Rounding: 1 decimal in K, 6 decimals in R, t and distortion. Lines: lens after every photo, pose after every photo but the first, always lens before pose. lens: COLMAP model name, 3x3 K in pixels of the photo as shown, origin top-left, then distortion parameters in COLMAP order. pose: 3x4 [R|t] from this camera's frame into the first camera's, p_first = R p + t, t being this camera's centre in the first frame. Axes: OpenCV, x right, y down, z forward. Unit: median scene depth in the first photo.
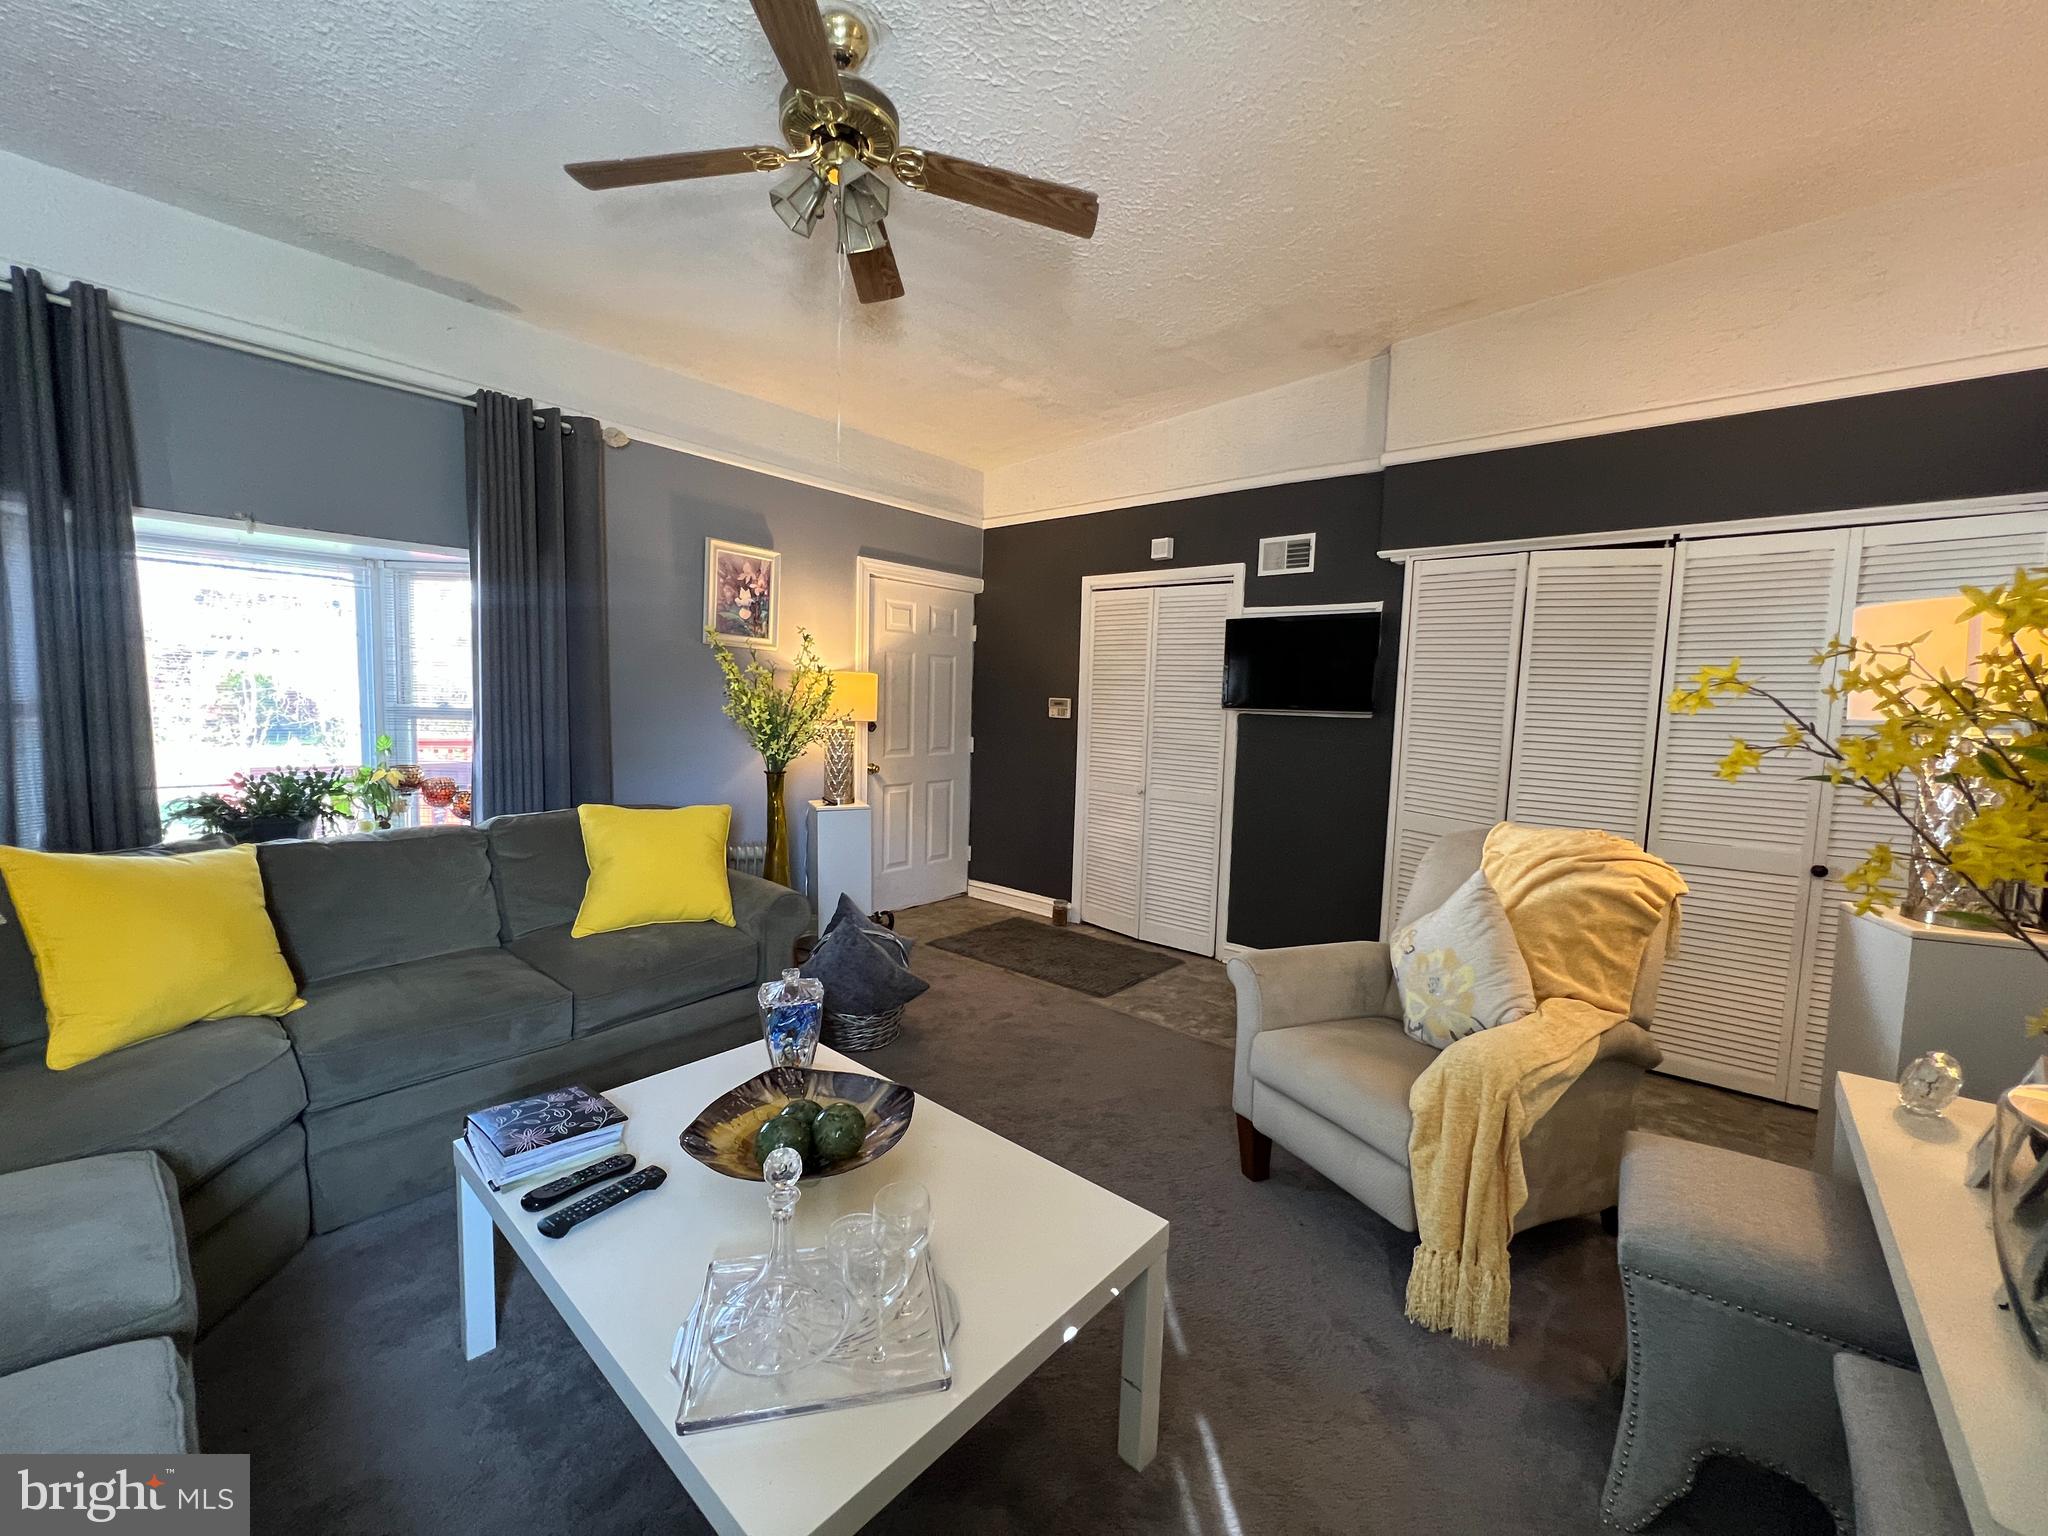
lens RADIAL K [[819.6, 0, 1025.5], [0, 819.6, 765.2], [0, 0, 1]] dist [-0.004033, -0.000045]
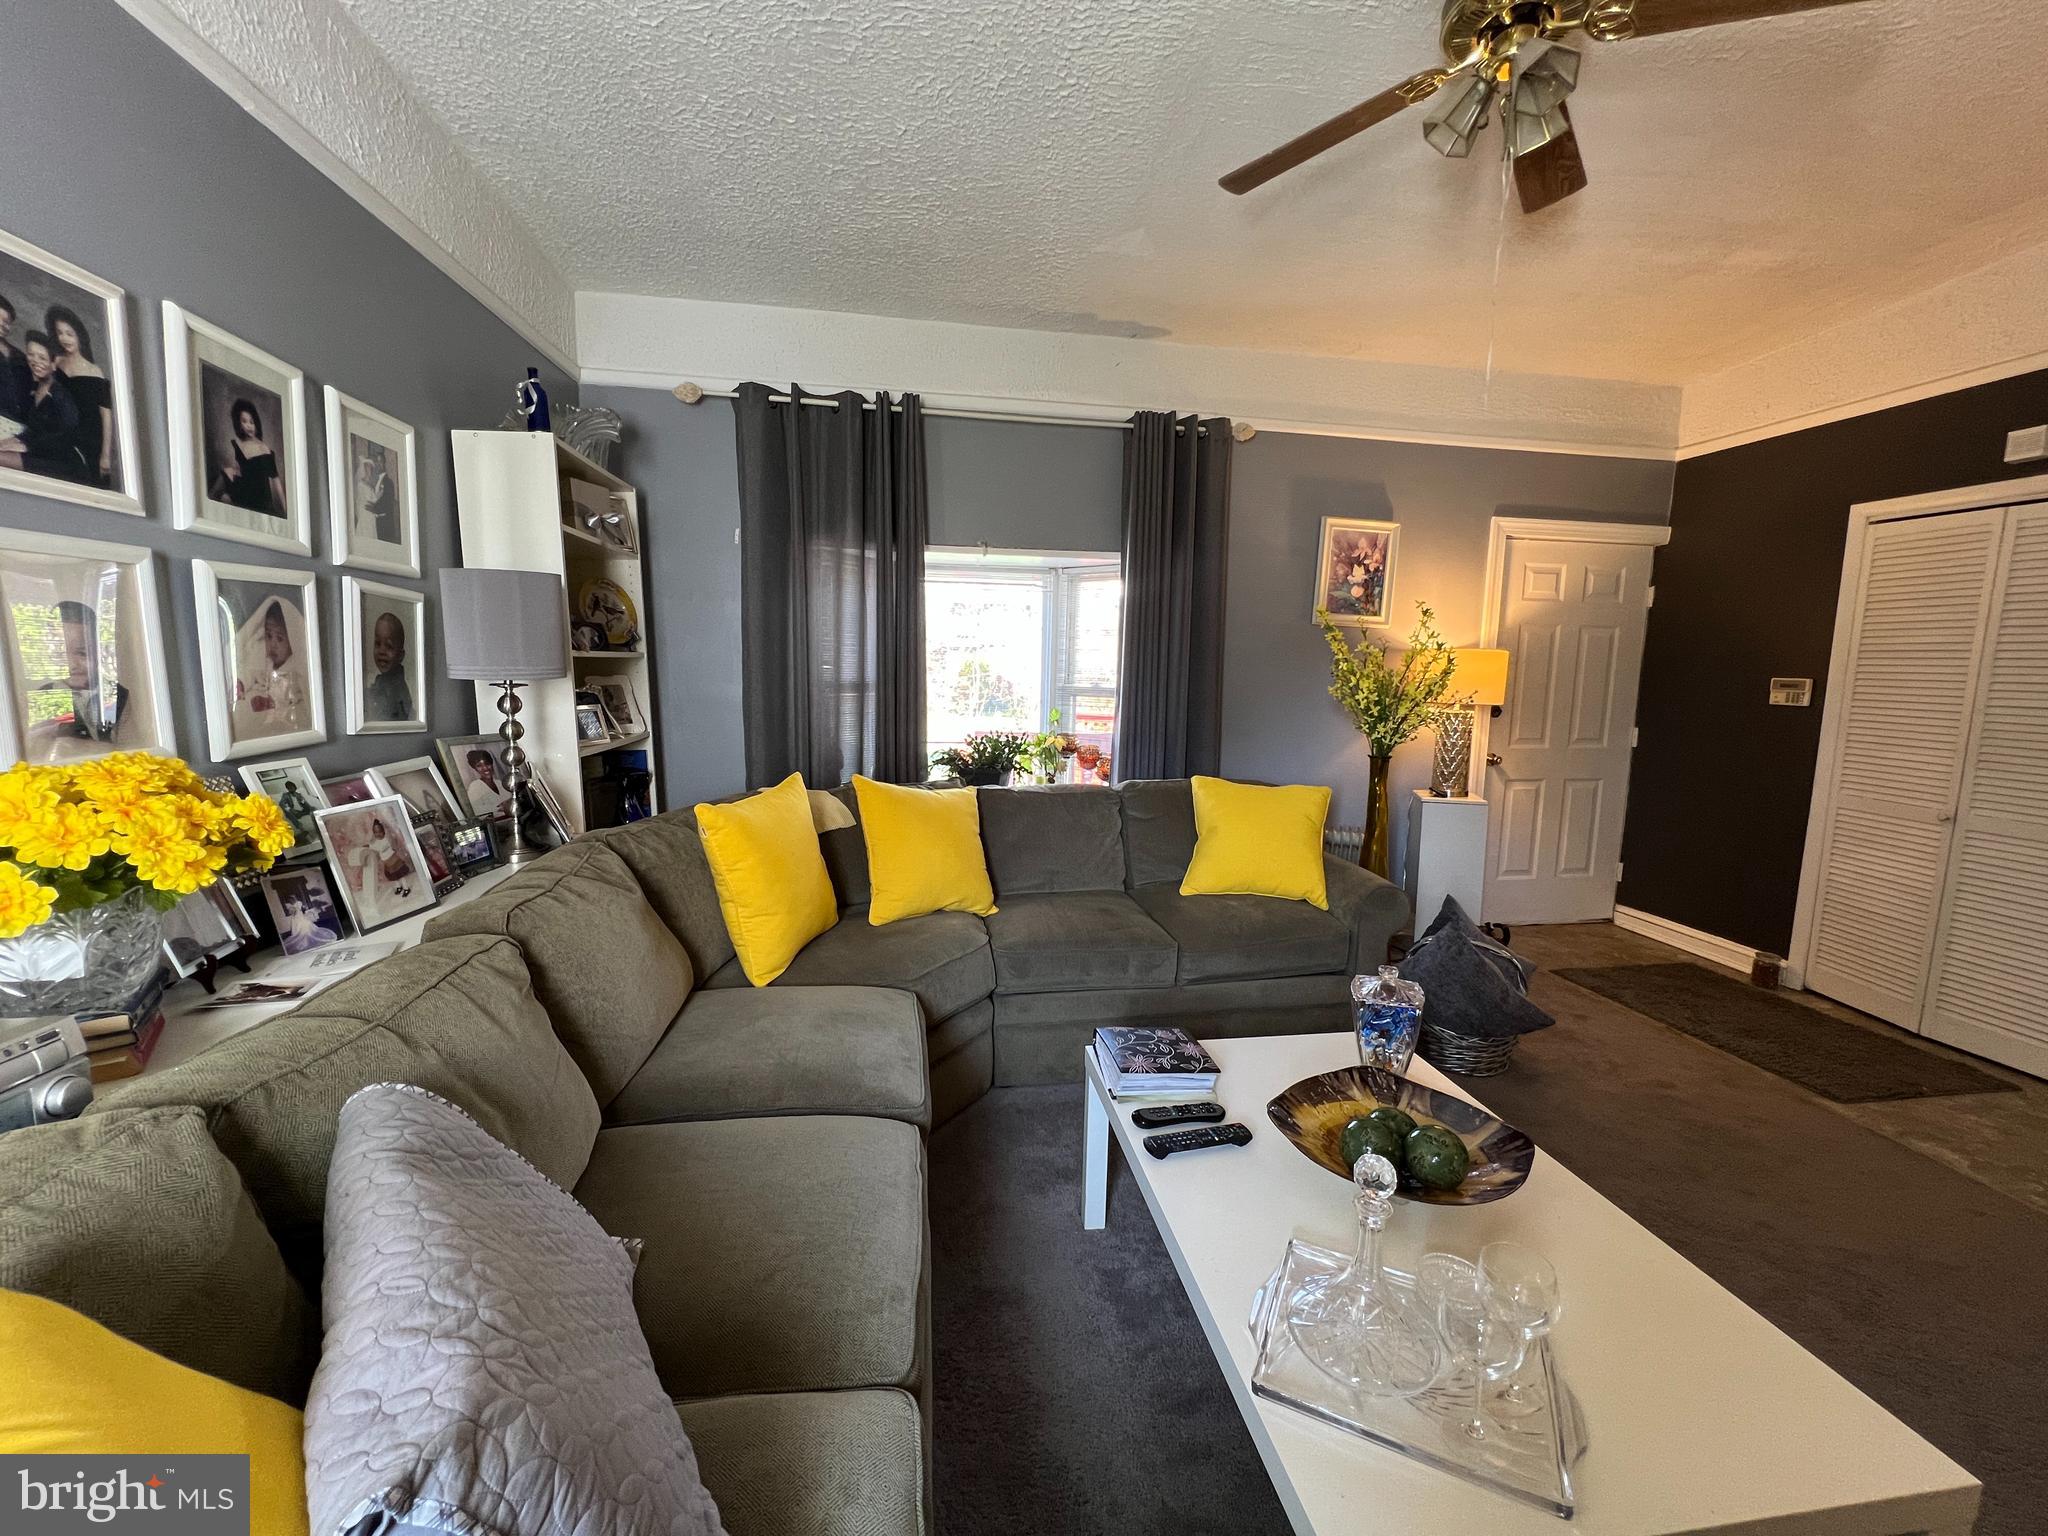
lens RADIAL K [[819.6, 0, 1022.6], [0, 819.6, 764.6], [0, 0, 1]] dist [-0.004033, -0.000045]
pose [[0.764316, 0.064140, -0.641644, -0.015675], [-0.051401, 0.997935, 0.038528, 0.002823], [0.642790, 0.003534, 0.766034, 0.009478]]
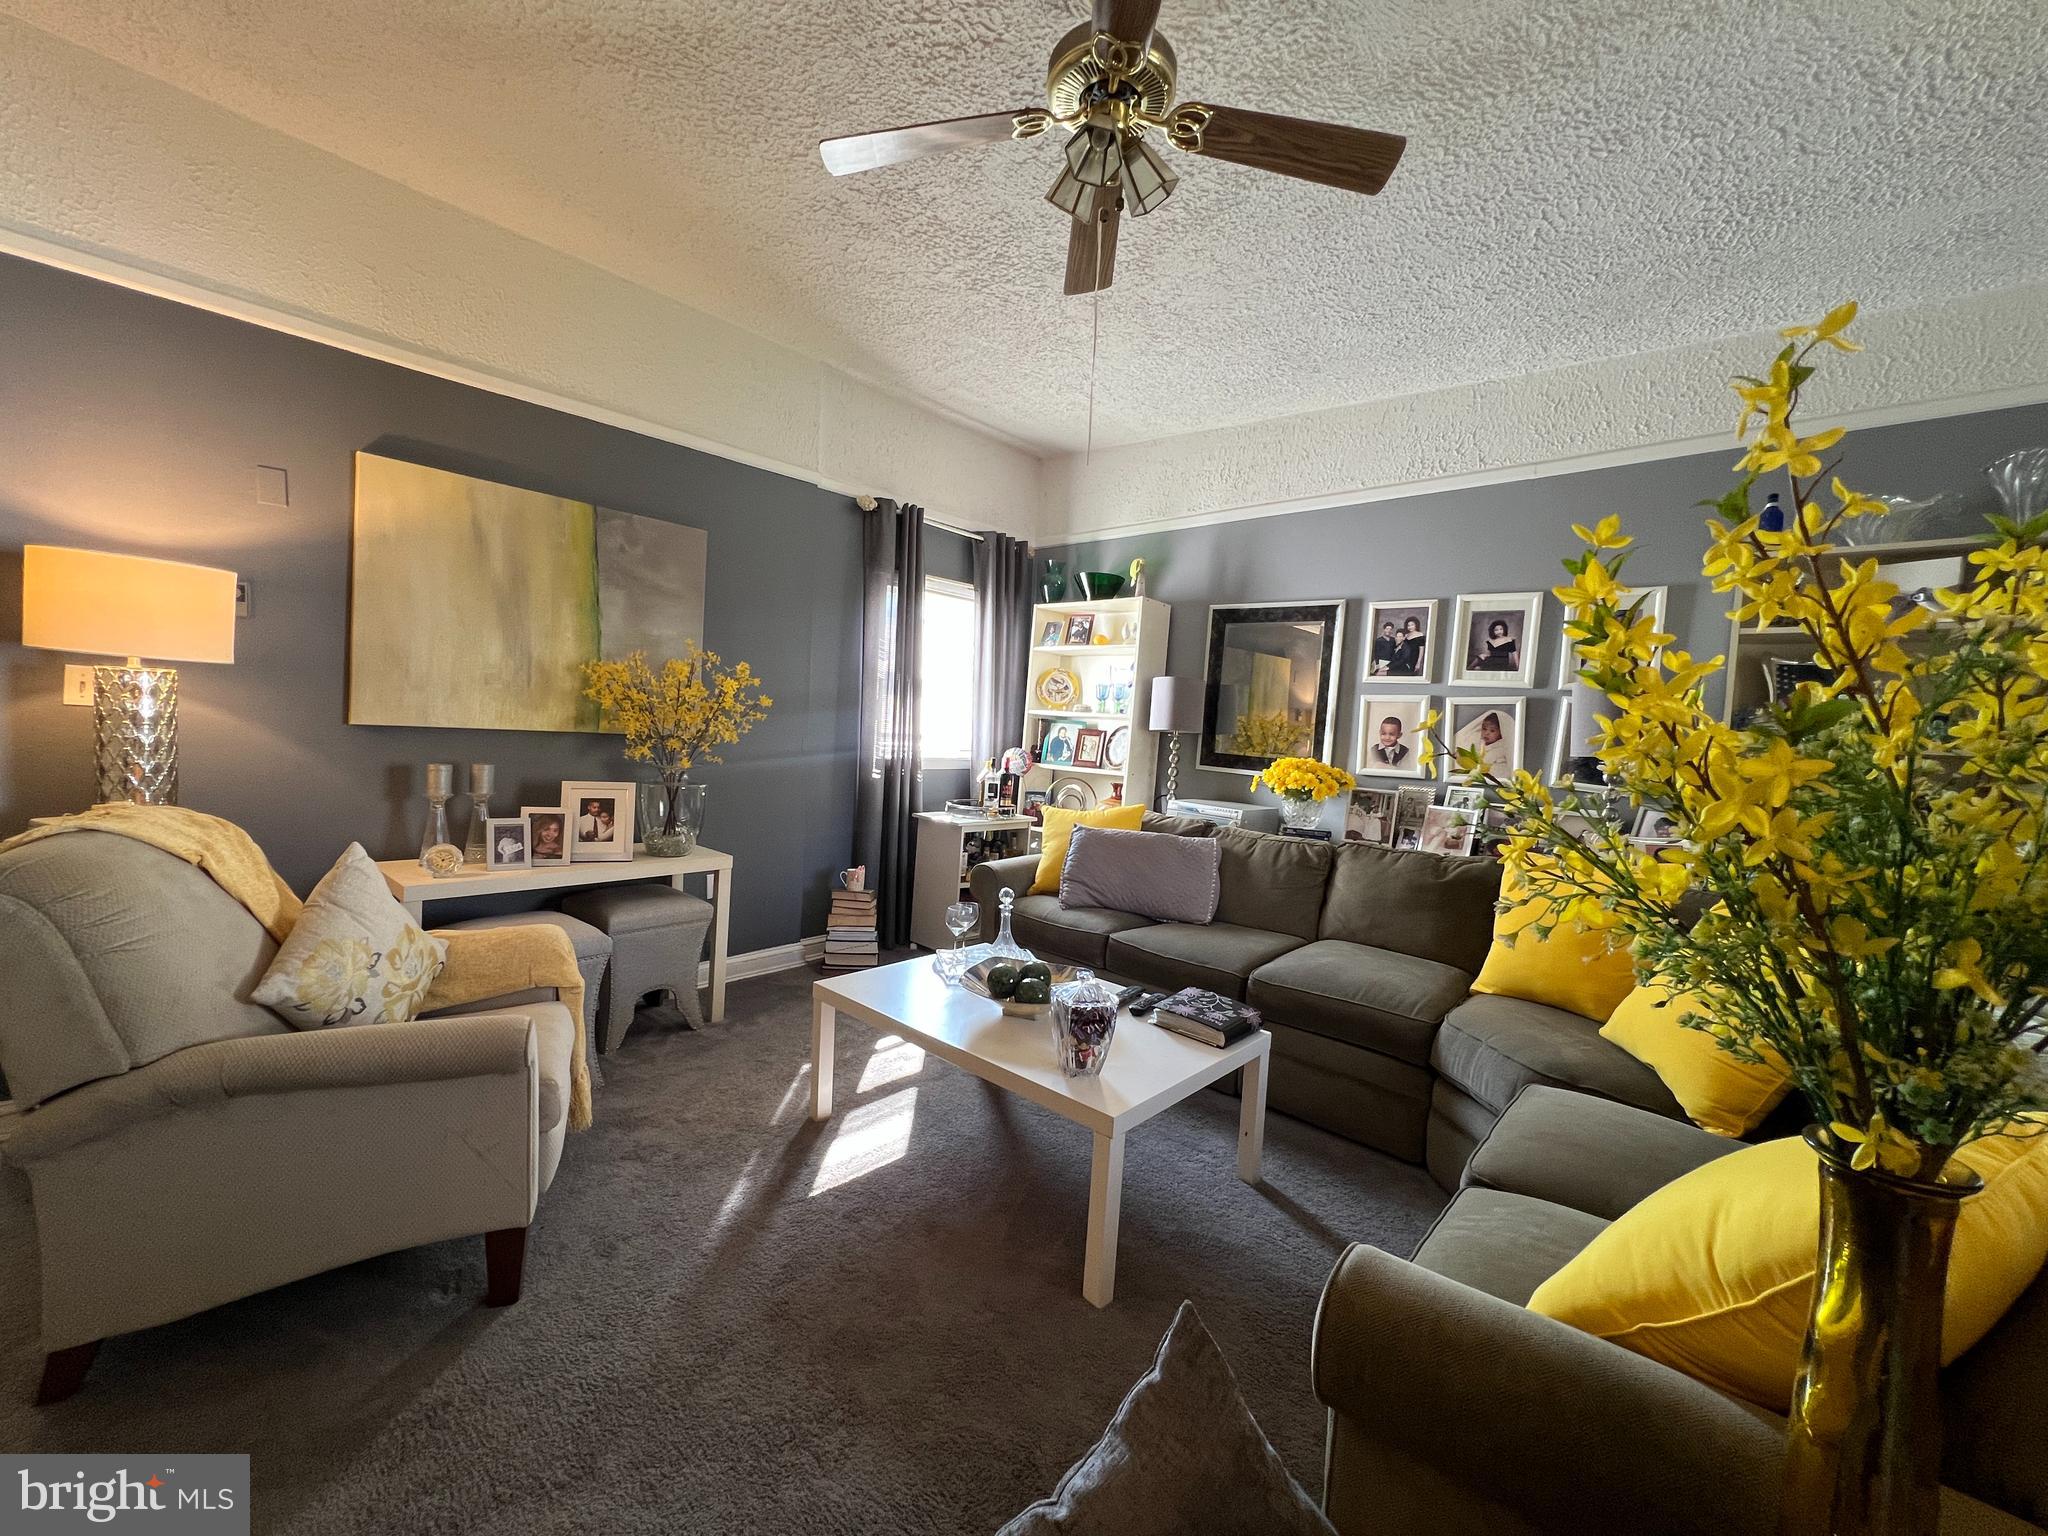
lens RADIAL K [[819.6, 0, 1022.0], [0, 819.6, 768.5], [0, 0, 1]] dist [-0.004033, -0.000045]
pose [[-0.996894, -0.078237, 0.008989, -0.144445], [-0.076239, 0.987387, 0.138761, -0.108206], [-0.019732, 0.137645, -0.990285, 1.477505]]
